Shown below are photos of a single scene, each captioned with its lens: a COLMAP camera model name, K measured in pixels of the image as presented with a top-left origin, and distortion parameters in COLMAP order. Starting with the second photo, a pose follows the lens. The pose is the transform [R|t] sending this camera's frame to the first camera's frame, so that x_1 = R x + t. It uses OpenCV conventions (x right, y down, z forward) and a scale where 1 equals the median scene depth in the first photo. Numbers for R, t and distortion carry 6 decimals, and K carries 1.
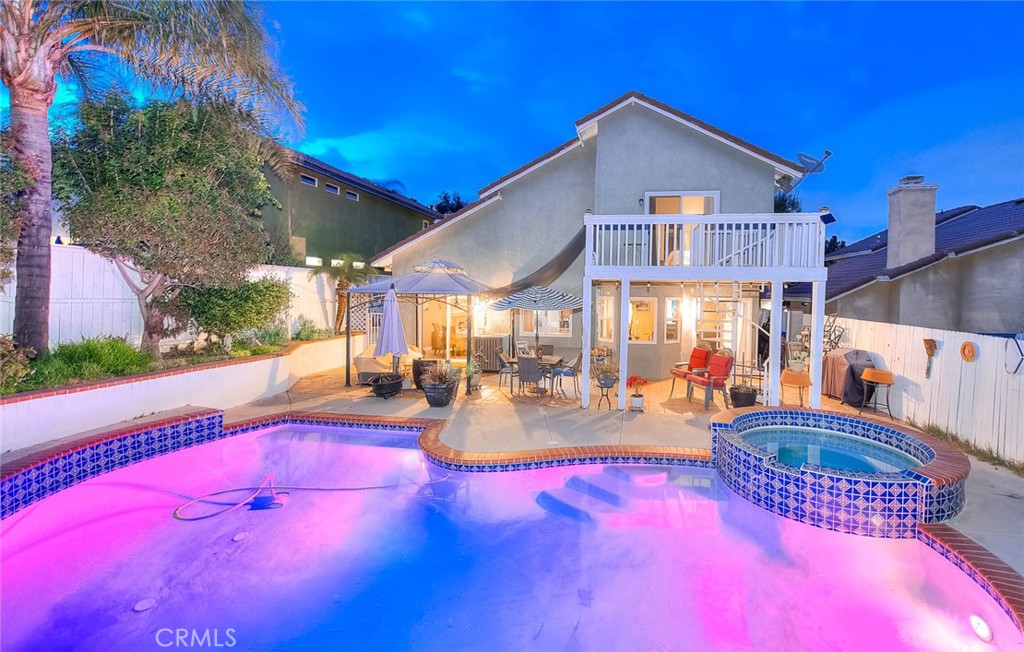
lens RADIAL K [[448.5, 0, 562.9], [0, 448.5, 307.1], [0, 0, 1]] dist [0.000457, 0.000100]
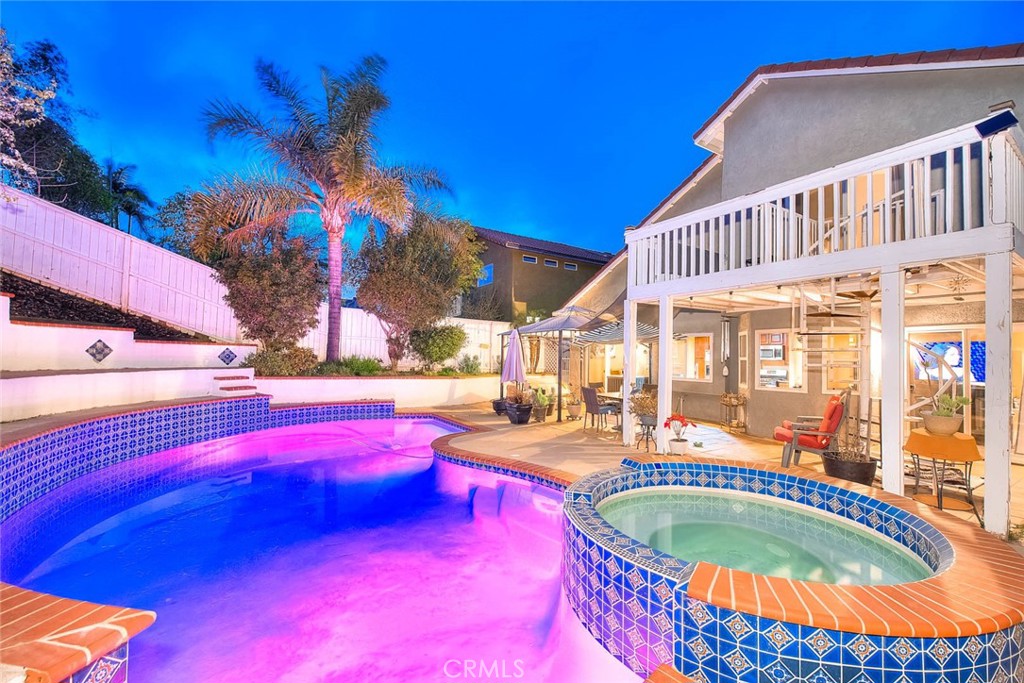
lens RADIAL K [[417.5, 0, 520.2], [0, 417.5, 348.7], [0, 0, 1]] dist [0.004422, 0.000182]
pose [[0.658569, -0.031484, -0.751861, 0.551045], [-0.025085, 0.997651, -0.063748, 0.102015], [0.752102, 0.060843, 0.656232, 0.279409]]
